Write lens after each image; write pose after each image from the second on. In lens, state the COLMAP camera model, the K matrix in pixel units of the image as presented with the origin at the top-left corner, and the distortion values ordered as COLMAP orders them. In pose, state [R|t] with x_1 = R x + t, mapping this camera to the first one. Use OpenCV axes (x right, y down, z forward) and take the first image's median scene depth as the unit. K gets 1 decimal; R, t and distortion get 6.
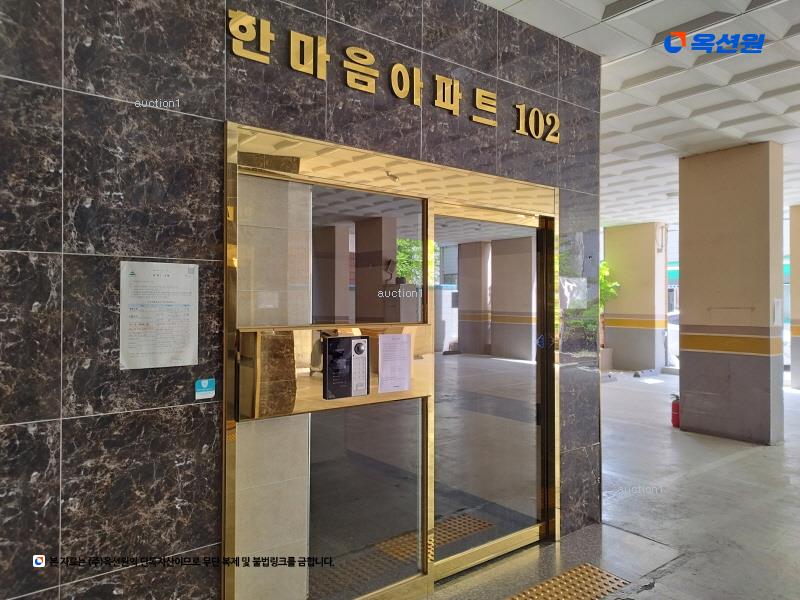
lens RADIAL K [[567.9, 0, 400.0], [0, 567.9, 300.0], [0, 0, 1]] dist [0.007369, 0.001645]
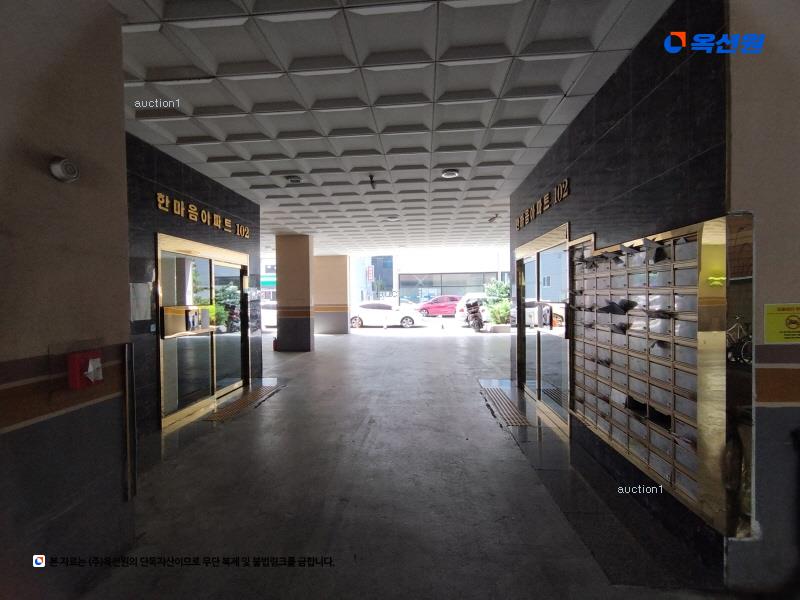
lens RADIAL K [[367.5, 0, 400.0], [0, 367.5, 300.0], [0, 0, 1]] dist [0.000794, 0.000069]
pose [[0.662723, -0.012645, 0.748758, -0.697879], [0.005425, 0.999912, 0.012085, 0.001545], [-0.748845, -0.003947, 0.662733, -0.877304]]
